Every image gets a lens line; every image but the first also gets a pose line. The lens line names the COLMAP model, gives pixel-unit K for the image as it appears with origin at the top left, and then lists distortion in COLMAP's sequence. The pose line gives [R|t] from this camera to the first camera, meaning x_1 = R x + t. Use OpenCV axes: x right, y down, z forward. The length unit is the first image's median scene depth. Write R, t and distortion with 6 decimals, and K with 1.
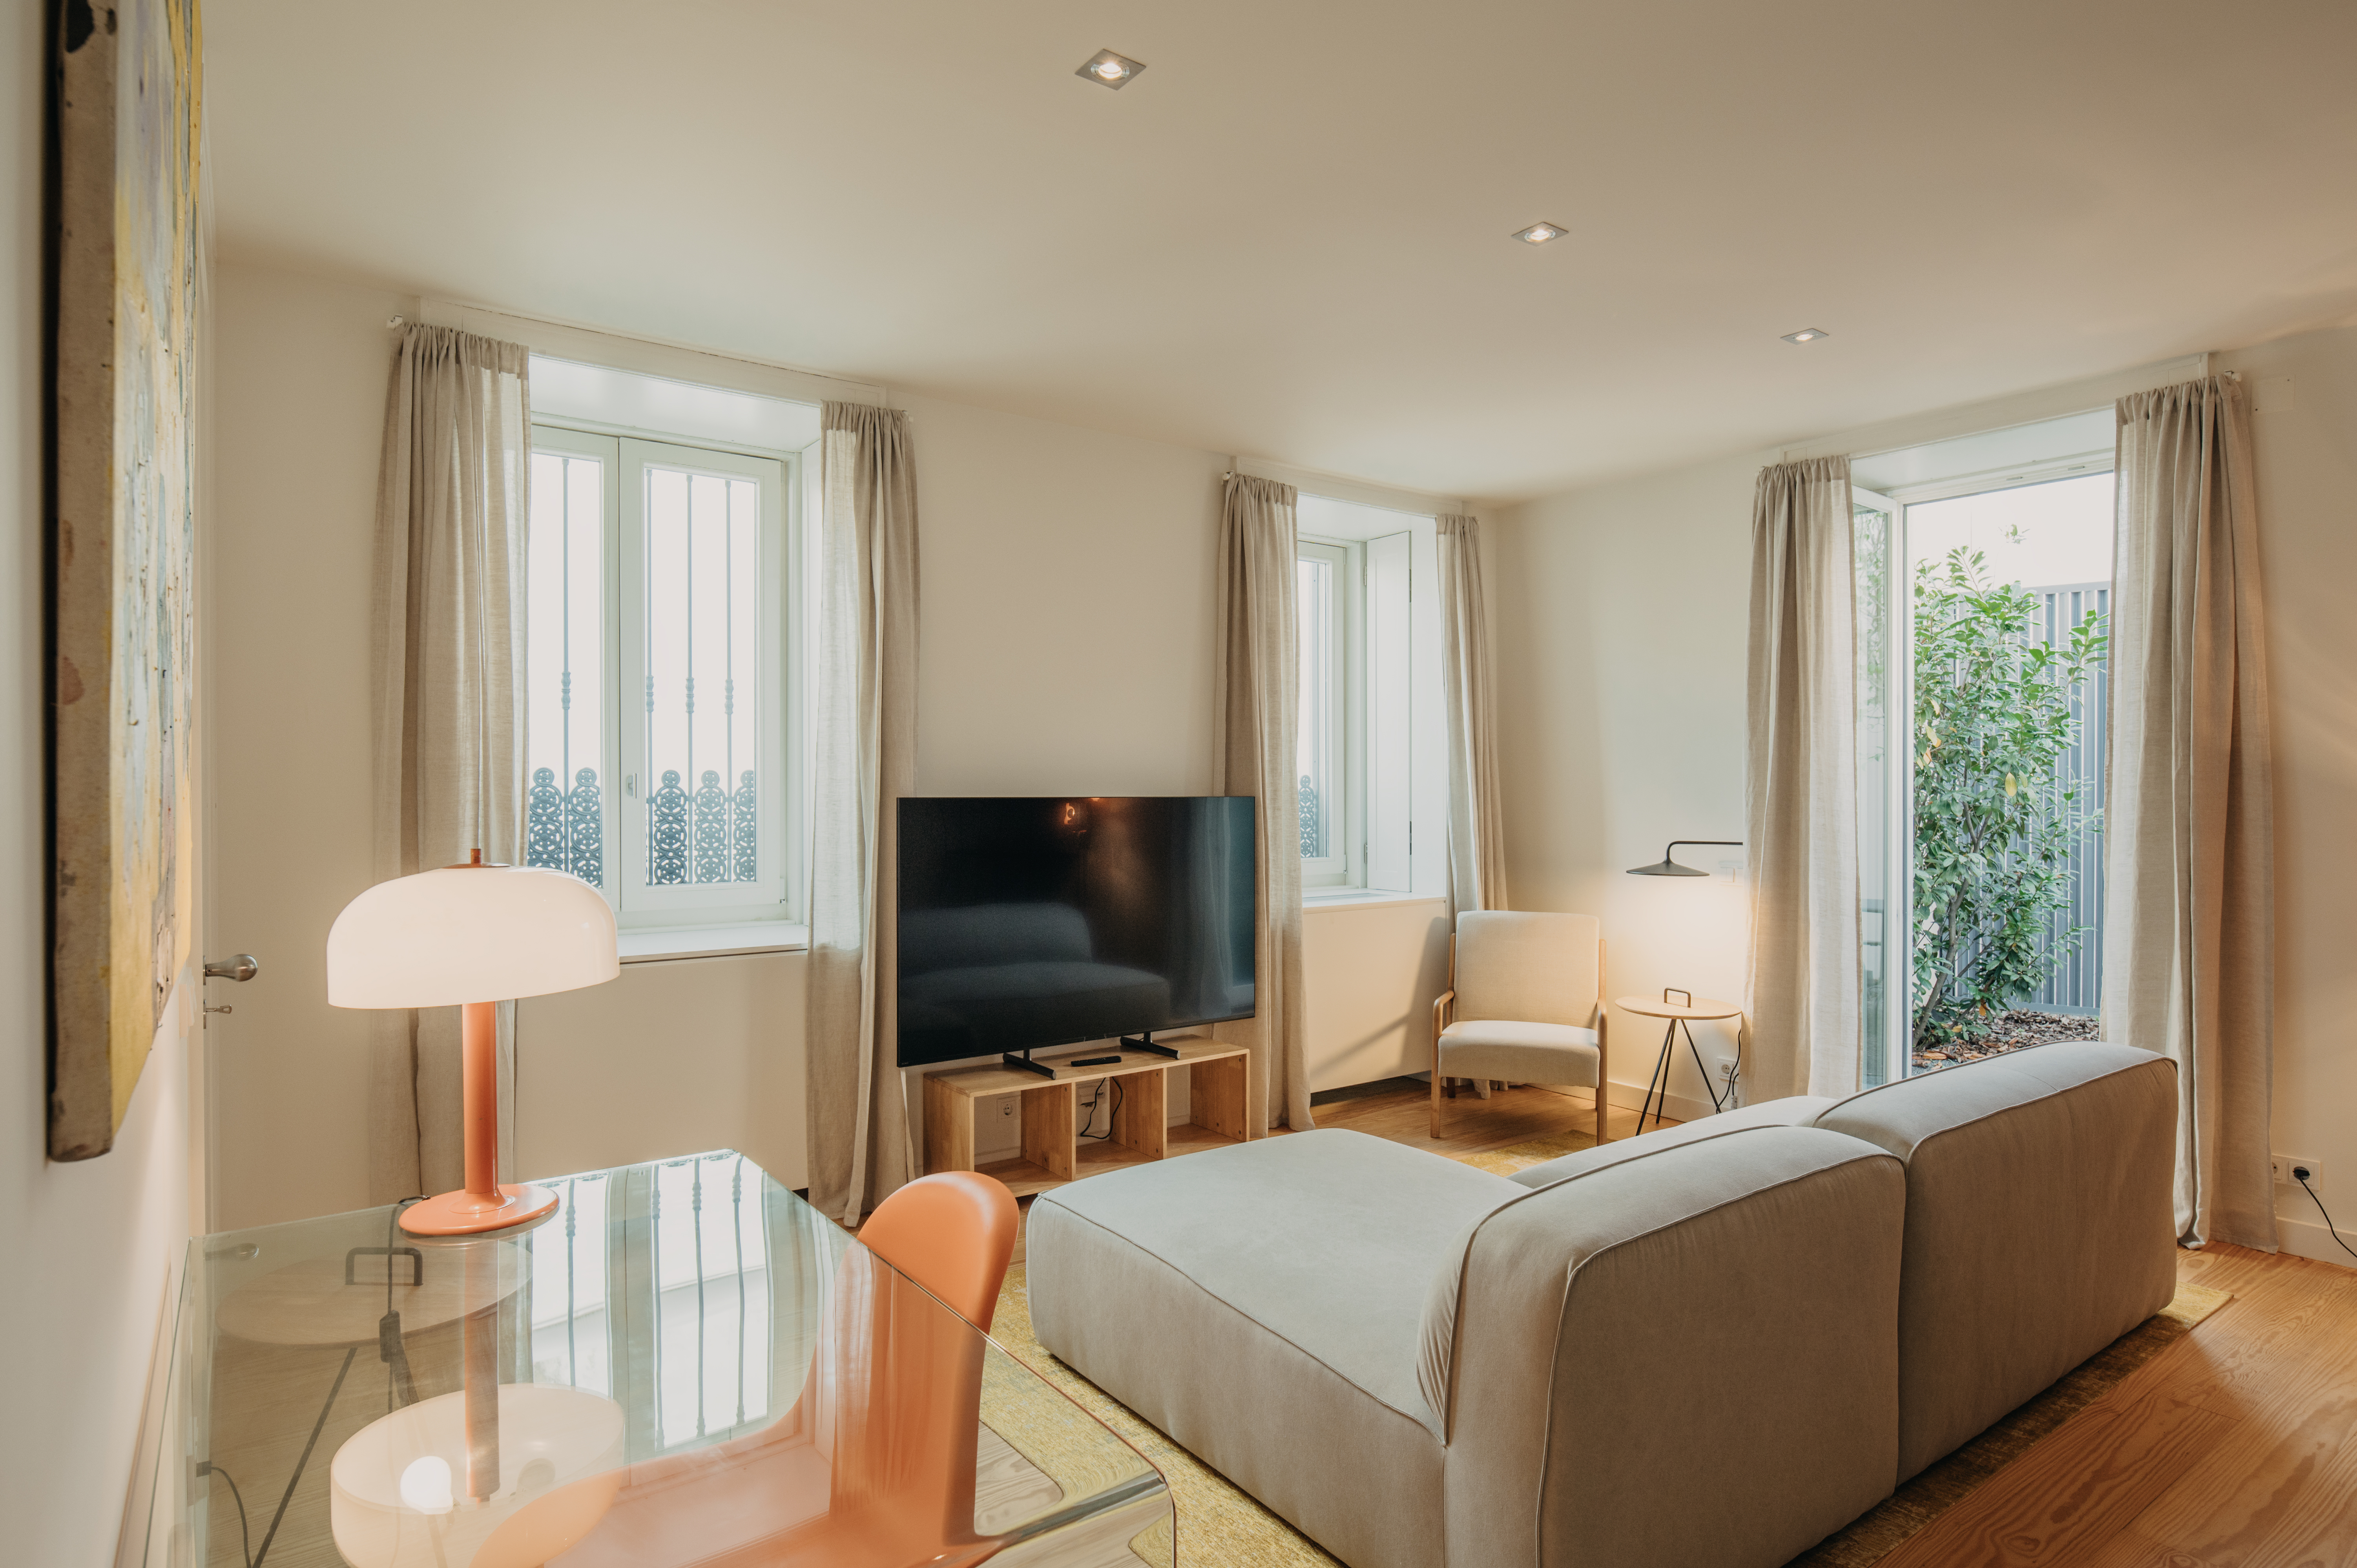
lens RADIAL K [[1275.9, 0, 1166.9], [0, 1275.9, 799.6], [0, 0, 1]] dist [0.000767, -0.007108]
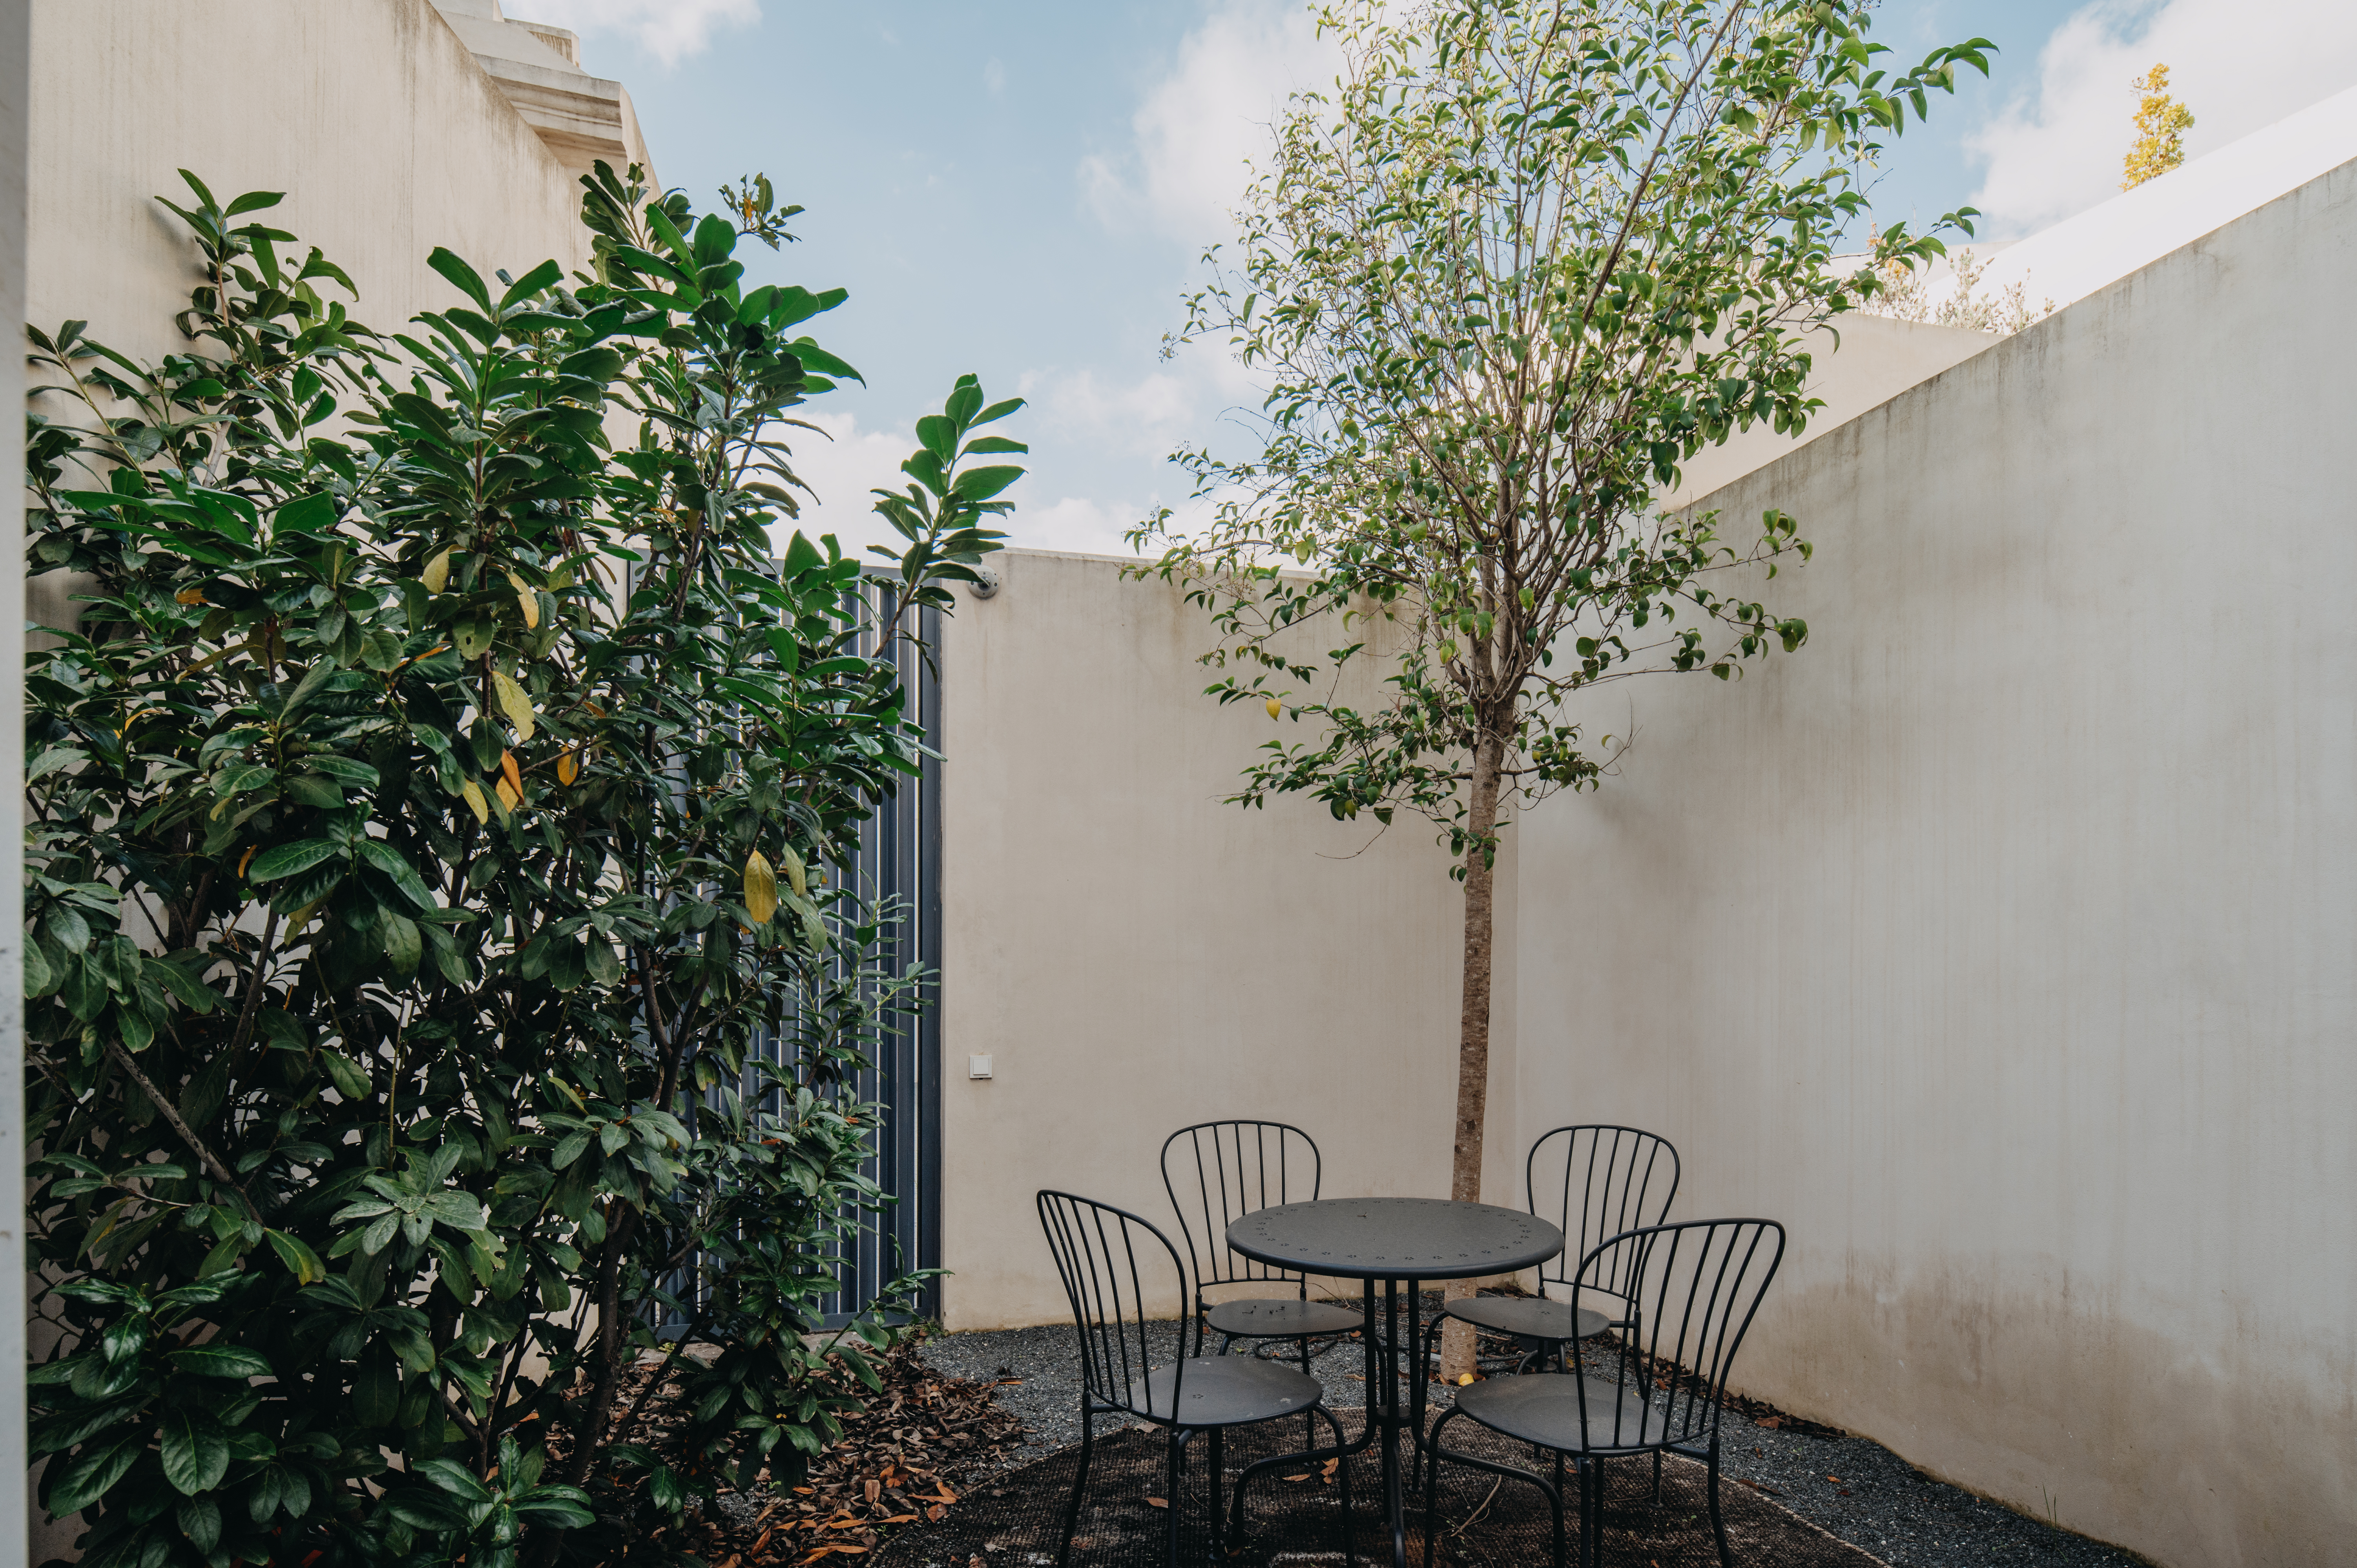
lens RADIAL K [[1275.9, 0, 1166.9], [0, 1275.9, 799.6], [0, 0, 1]] dist [0.000767, -0.007108]
pose [[0.619925, 0.076749, 0.780898, 0.625424], [0.026798, 0.992553, -0.118826, 0.010425], [-0.784203, 0.094589, 0.613252, 0.952744]]
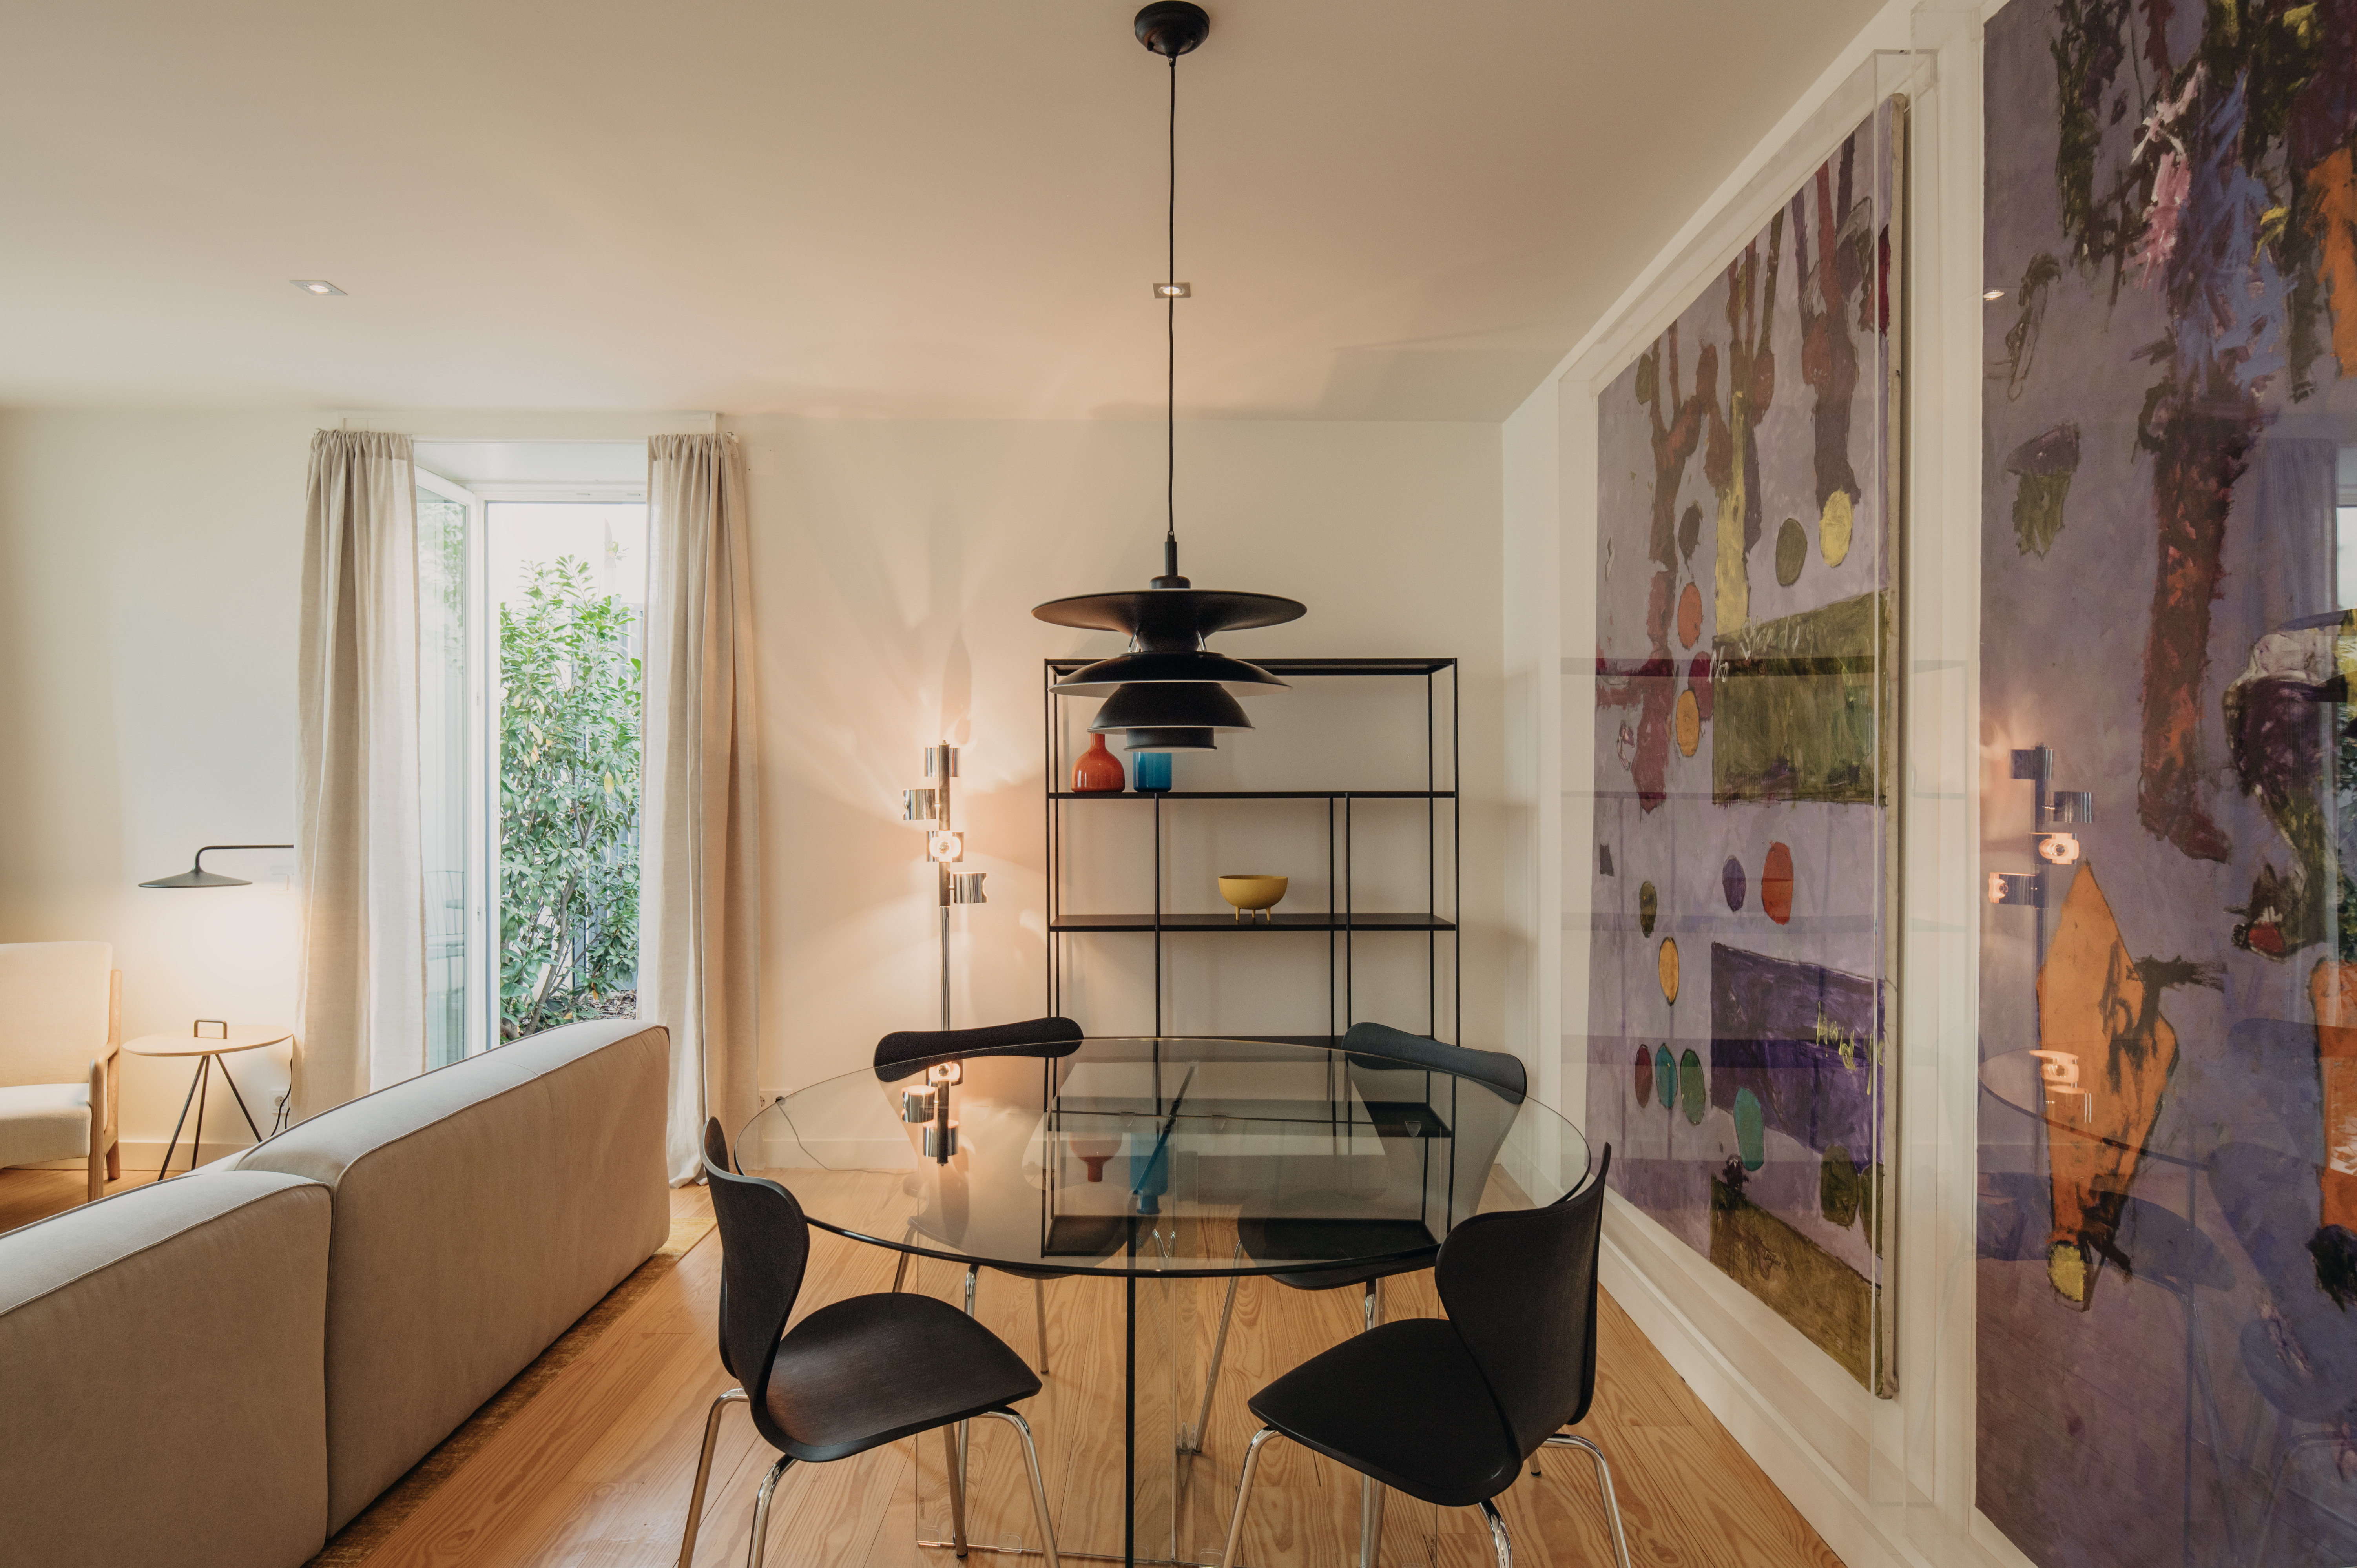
lens RADIAL K [[1275.9, 0, 1166.9], [0, 1275.9, 799.6], [0, 0, 1]] dist [0.000767, -0.007108]
pose [[0.590352, -0.003877, 0.807136, 0.095547], [0.002225, 0.999992, 0.003176, 0.000255], [-0.807143, -0.000079, 0.590357, -0.020046]]
